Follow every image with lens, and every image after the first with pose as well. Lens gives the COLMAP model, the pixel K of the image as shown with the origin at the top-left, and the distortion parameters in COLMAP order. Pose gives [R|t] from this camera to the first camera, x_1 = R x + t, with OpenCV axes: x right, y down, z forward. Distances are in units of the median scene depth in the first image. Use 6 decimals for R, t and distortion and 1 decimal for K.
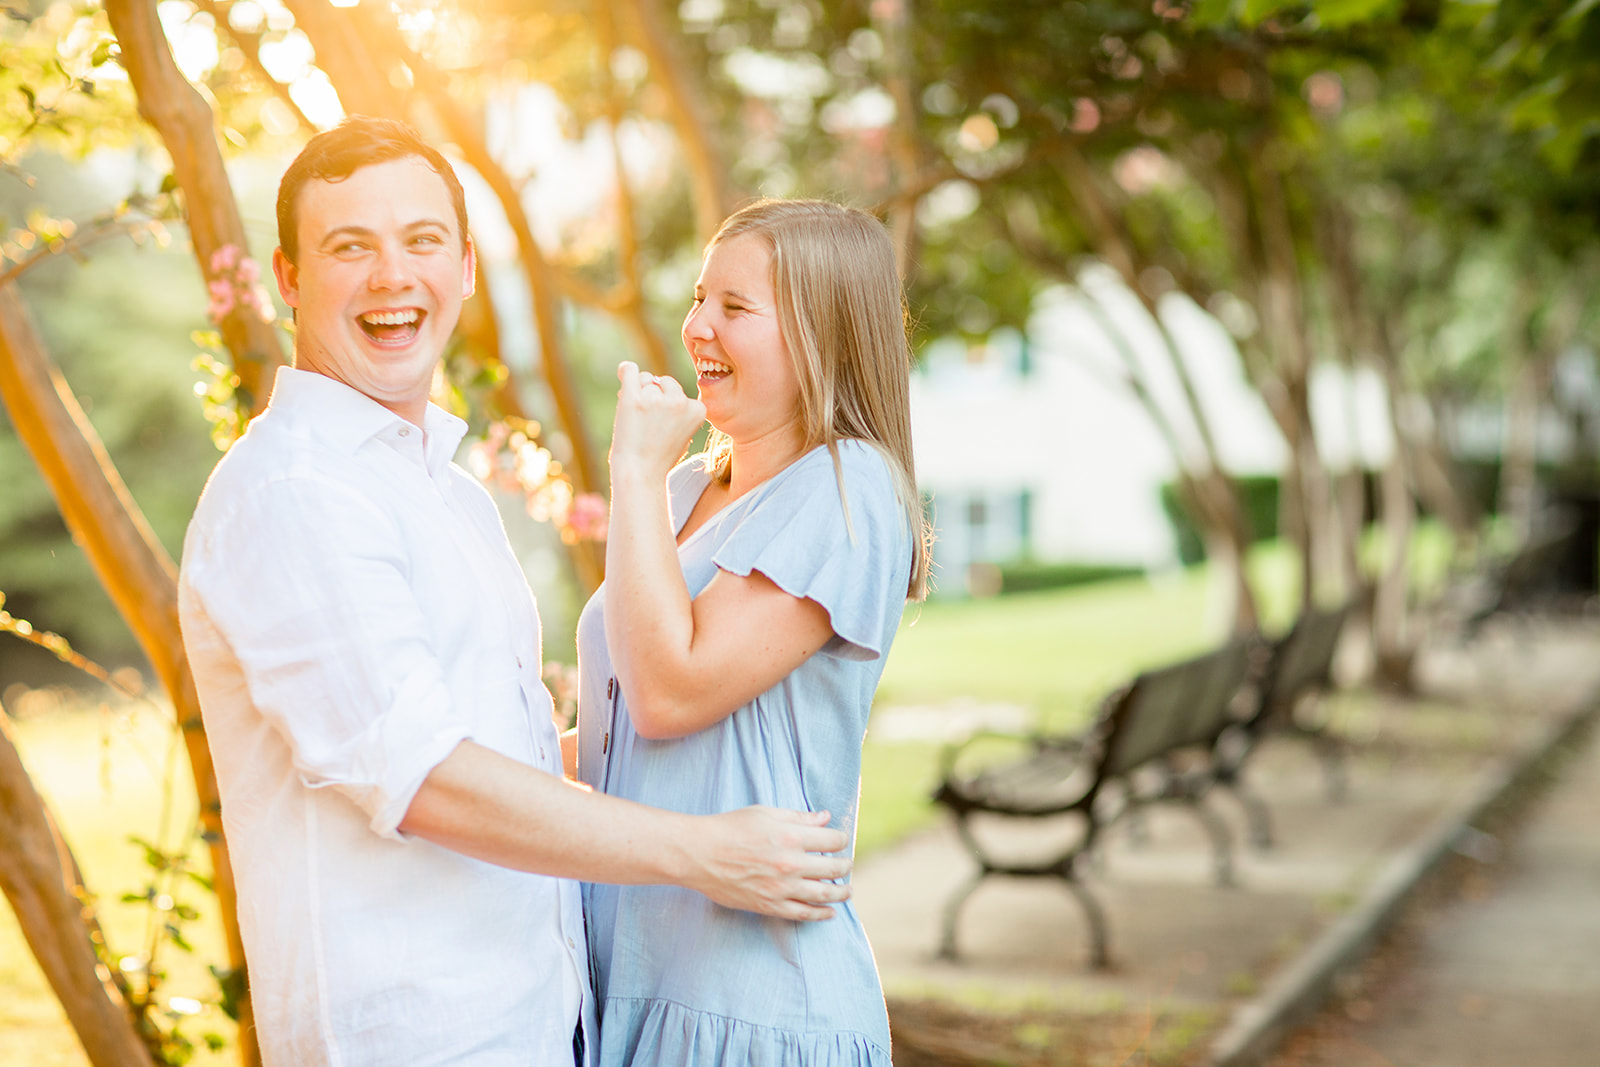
lens RADIAL K [[3861.6, 0, 800.0], [0, 3861.6, 533.5], [0, 0, 1]] dist [-0.061536, -1.023725]
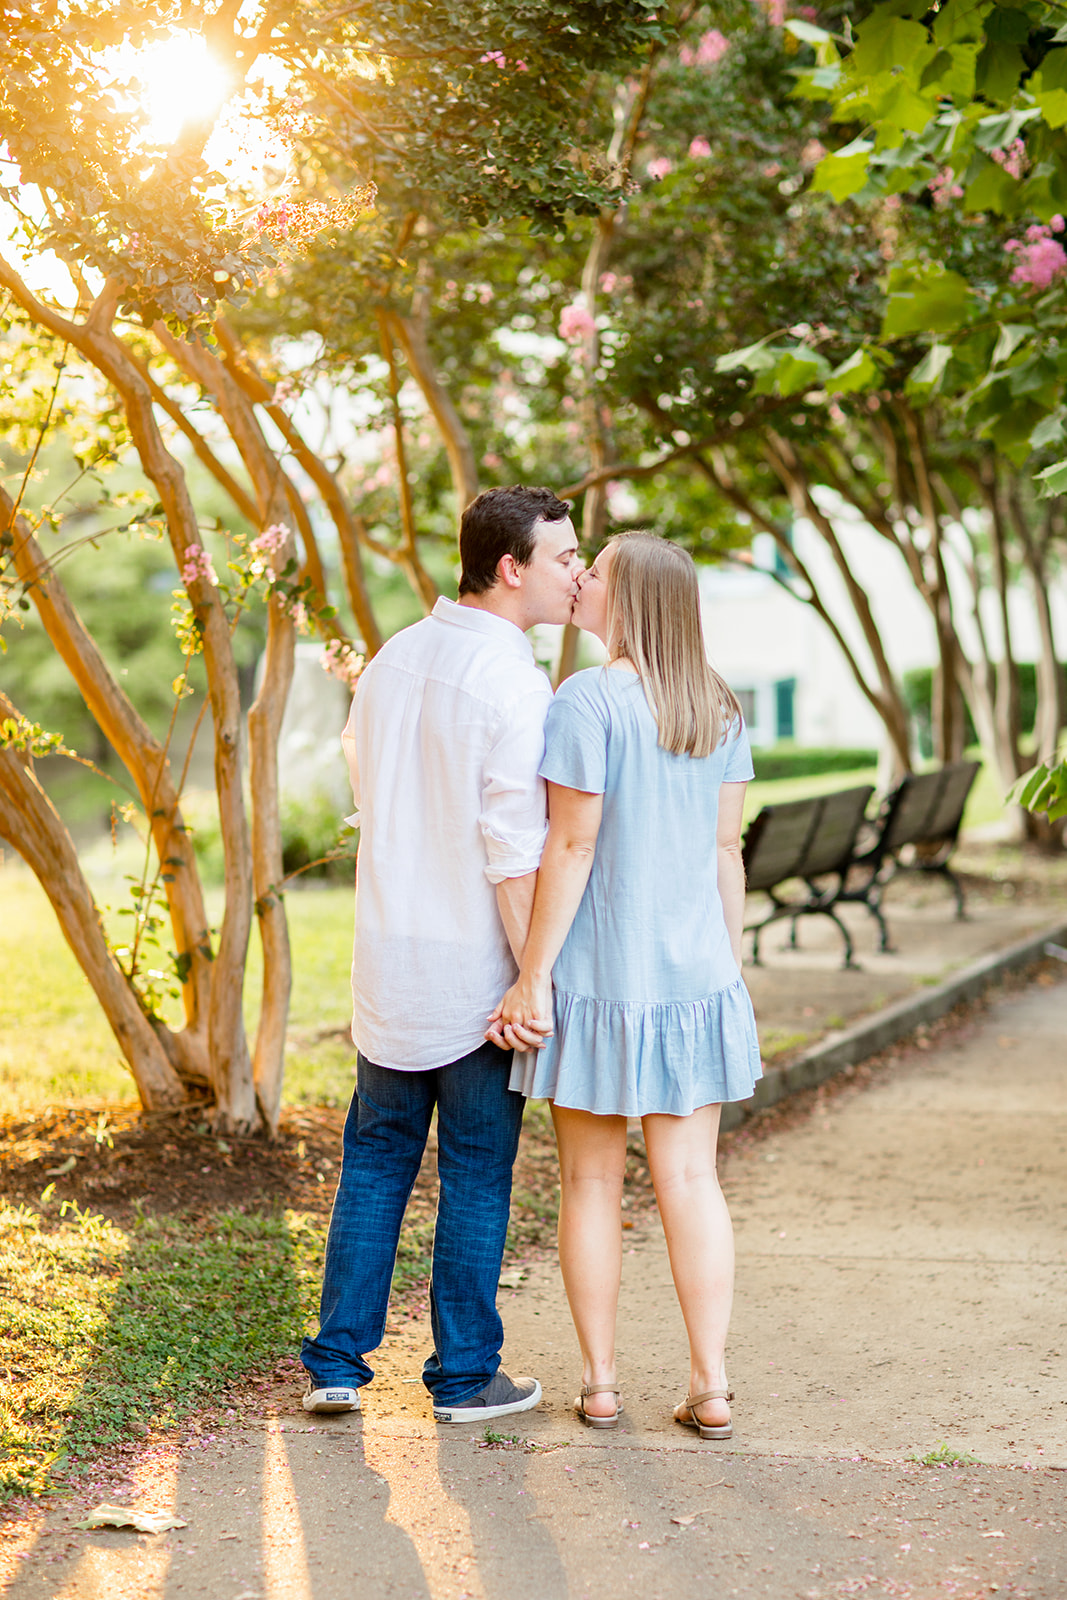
lens RADIAL K [[3861.6, 0, 533.5], [0, 3861.6, 800.0], [0, 0, 1]] dist [-0.061536, -1.023725]
pose [[0.999943, -0.003285, -0.010203, 0.028993], [0.003466, 0.999837, 0.017739, 0.013723], [0.010143, -0.017773, 0.999791, -0.739519]]
